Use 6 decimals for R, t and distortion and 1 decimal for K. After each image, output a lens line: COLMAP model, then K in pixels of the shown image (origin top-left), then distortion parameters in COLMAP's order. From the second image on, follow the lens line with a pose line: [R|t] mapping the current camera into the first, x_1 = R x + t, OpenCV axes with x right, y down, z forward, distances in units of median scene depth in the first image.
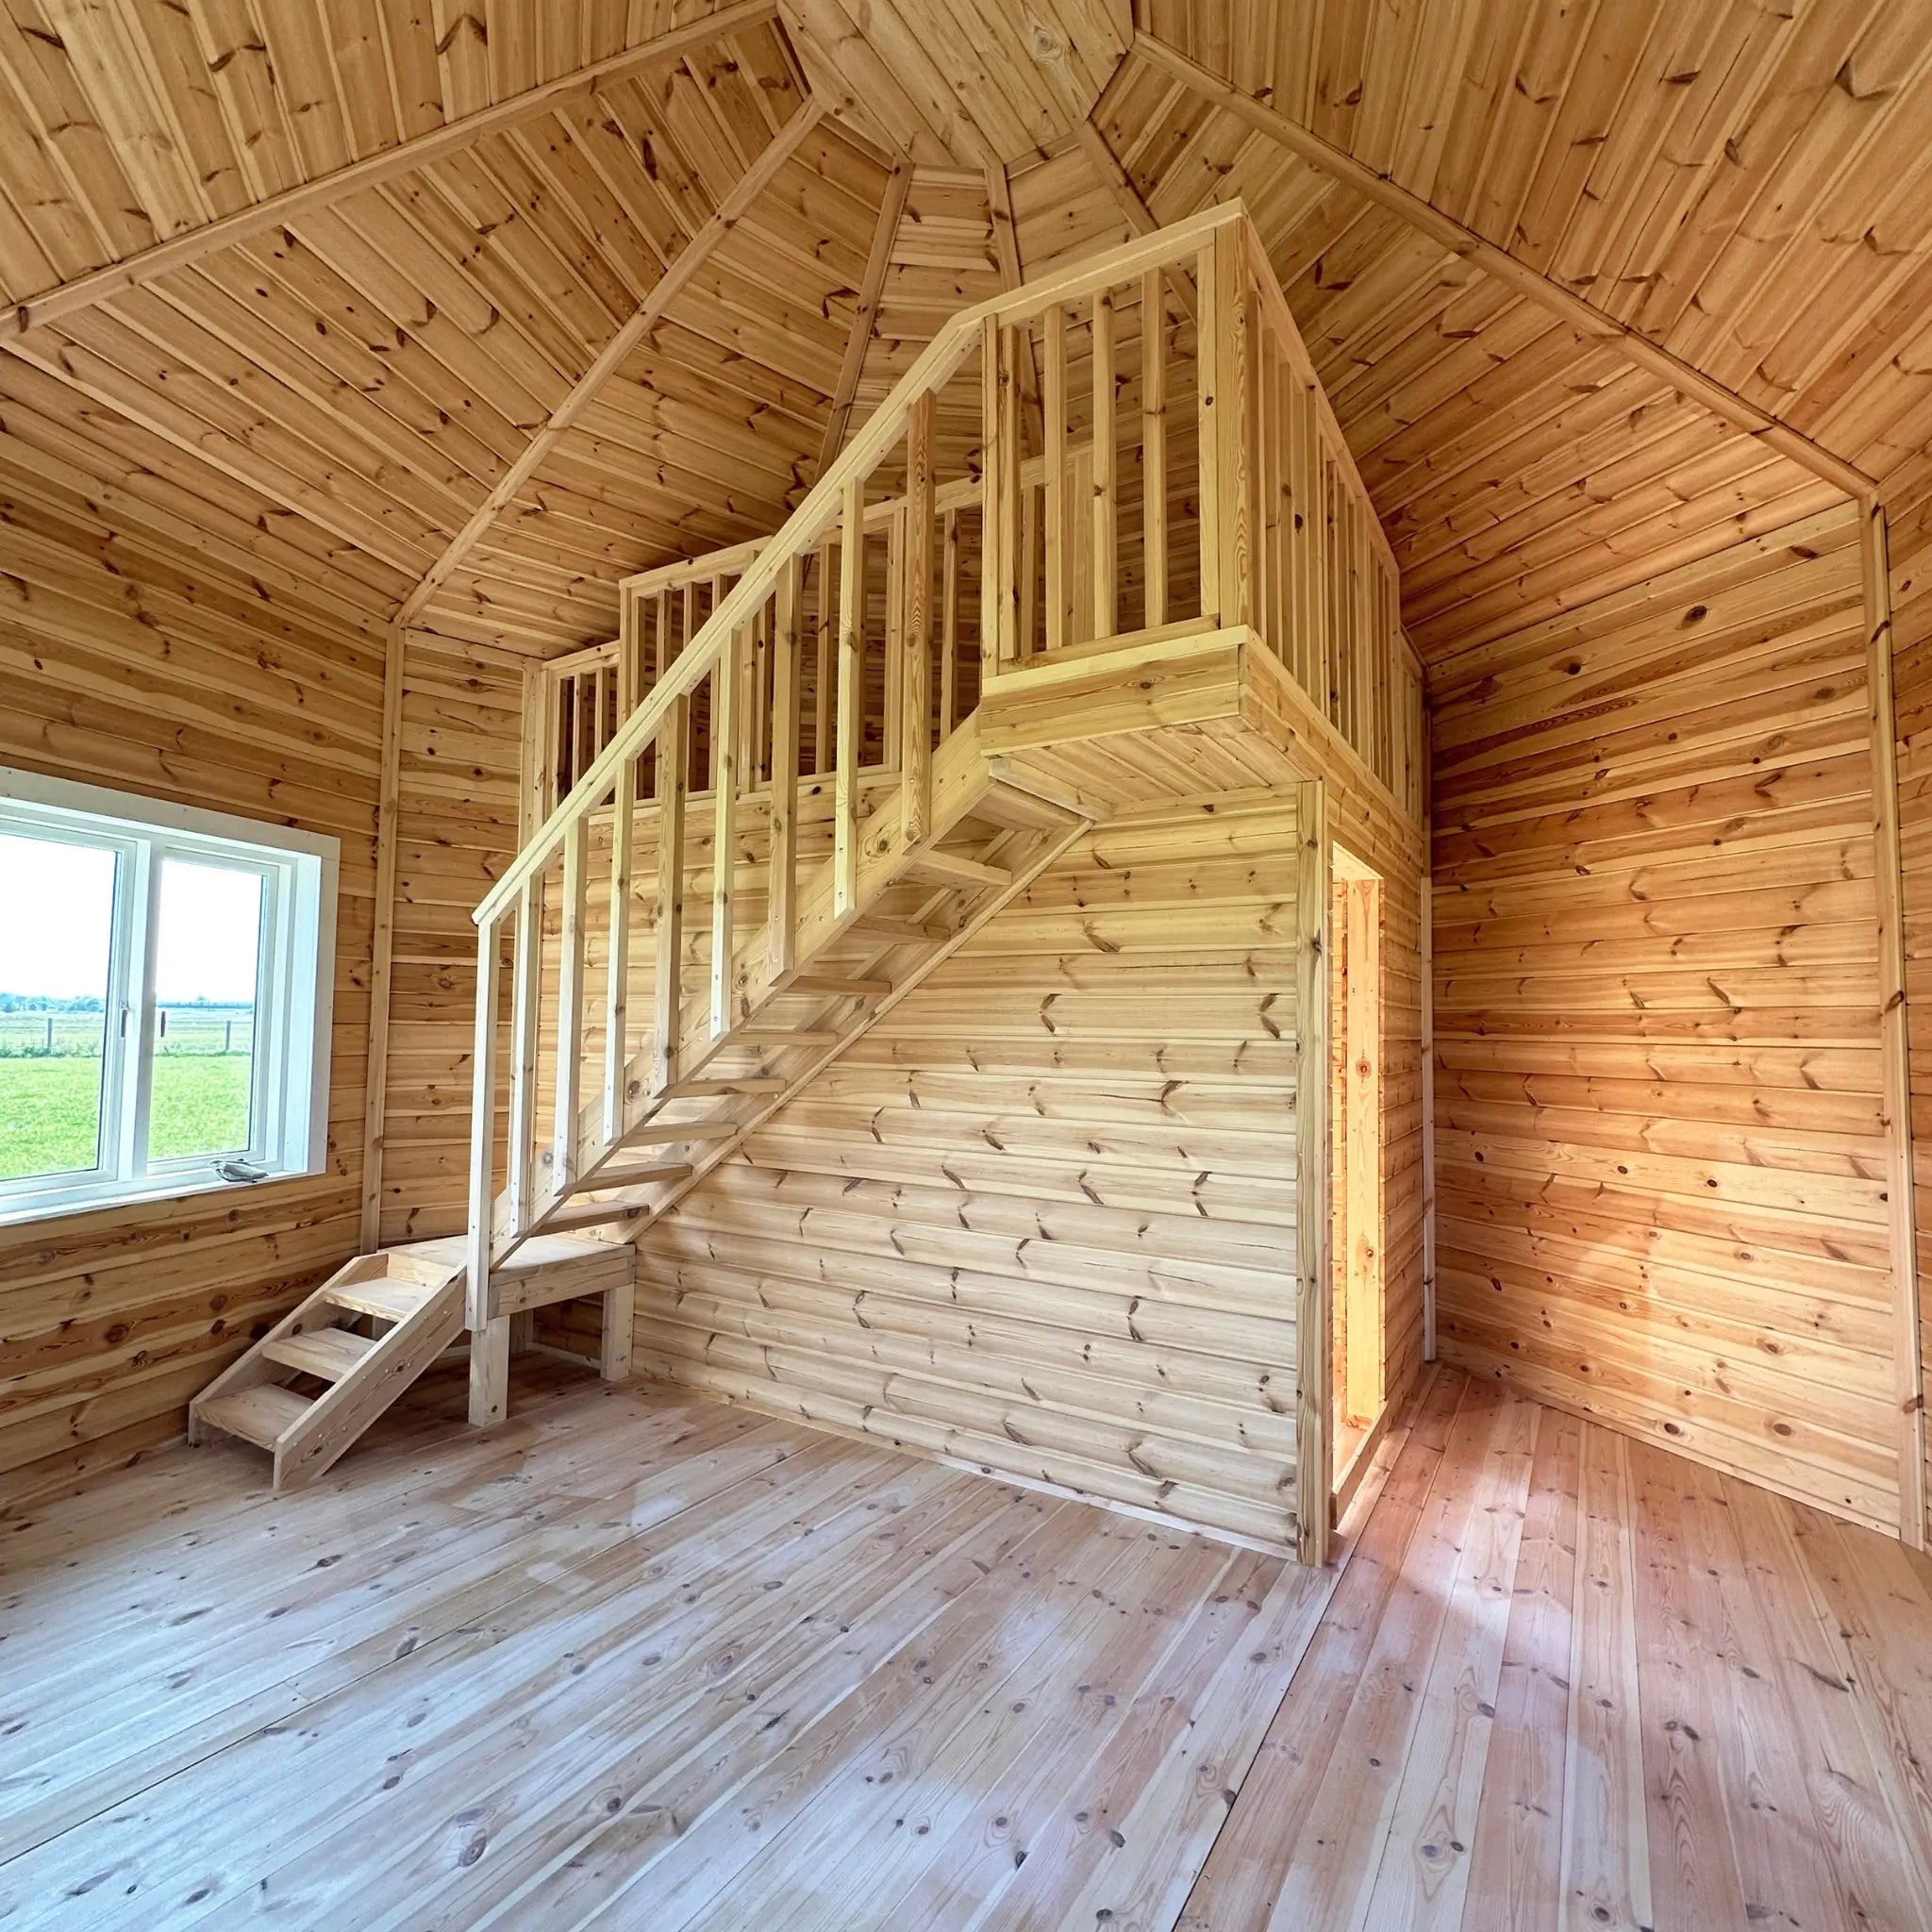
lens RADIAL K [[1024.9, 0, 971.7], [0, 1024.9, 967.1], [0, 0, 1]] dist [-0.003139, 0.000448]
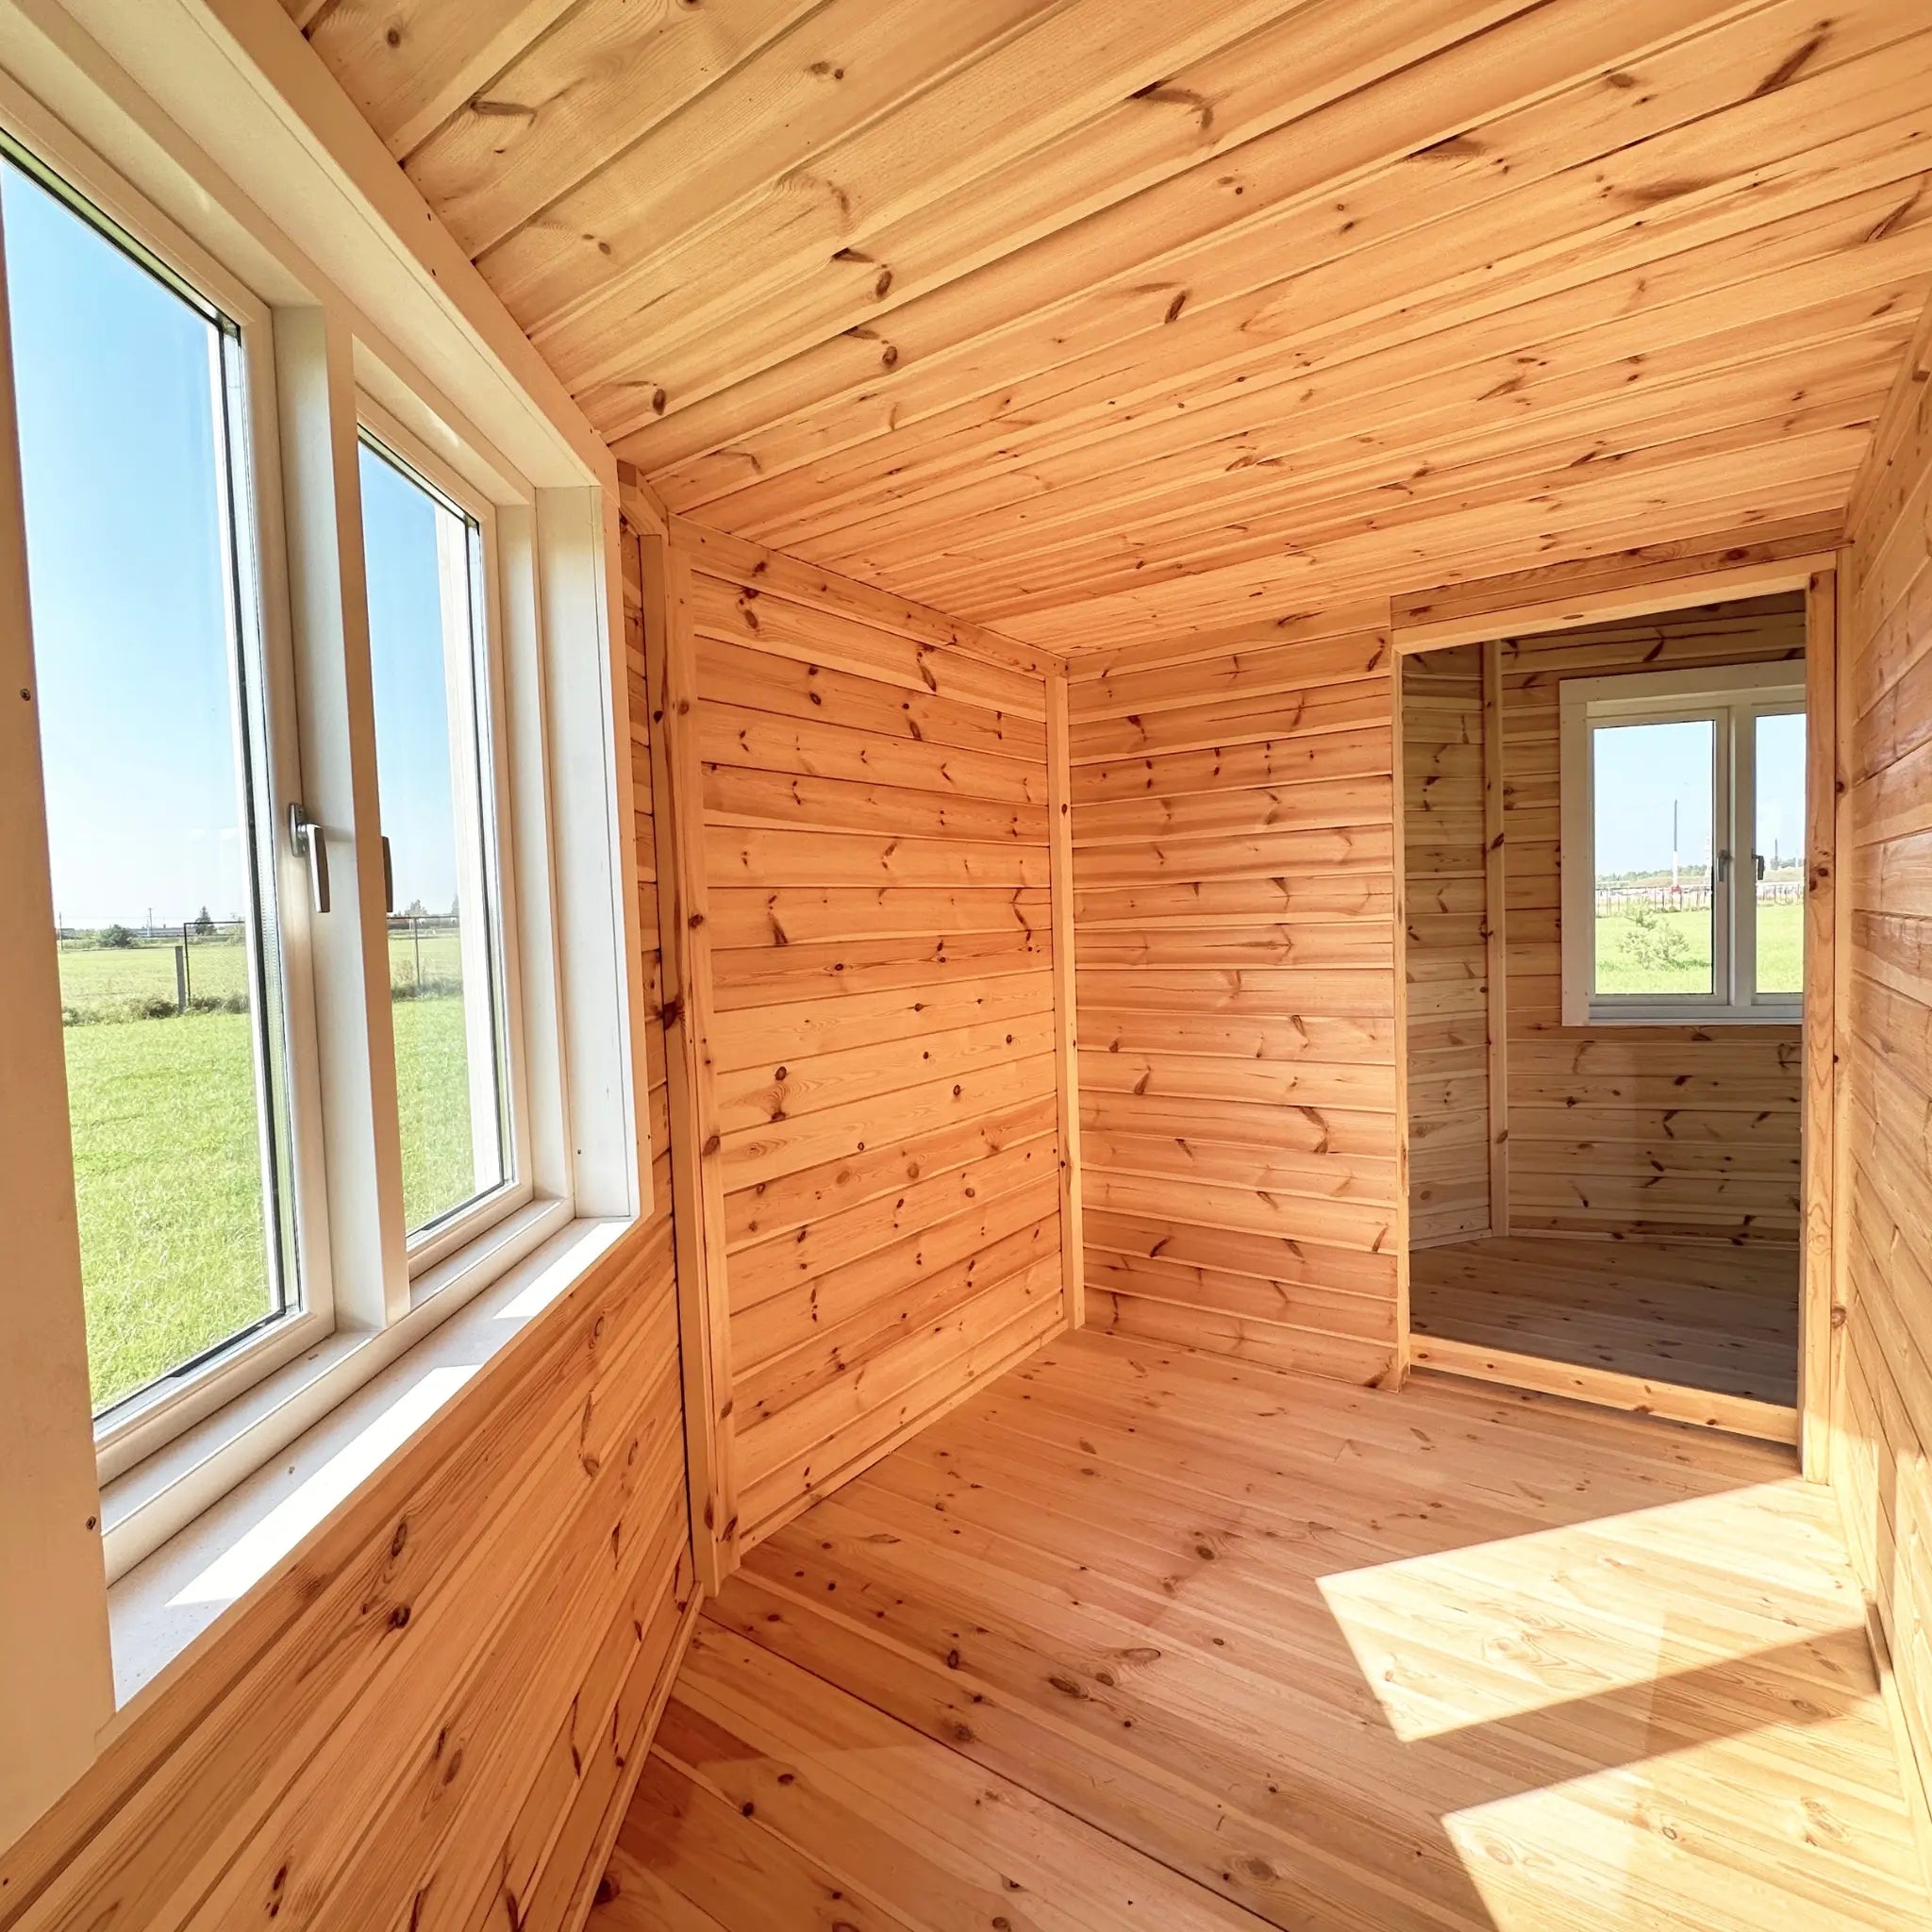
lens RADIAL K [[1024.9, 0, 961.1], [0, 1024.9, 962.8], [0, 0, 1]] dist [-0.003139, 0.000448]
pose [[0.070332, -0.061531, 0.995624, -0.422361], [-0.021127, 0.997780, 0.063157, 0.108987], [-0.997300, -0.025476, 0.068876, 1.427490]]
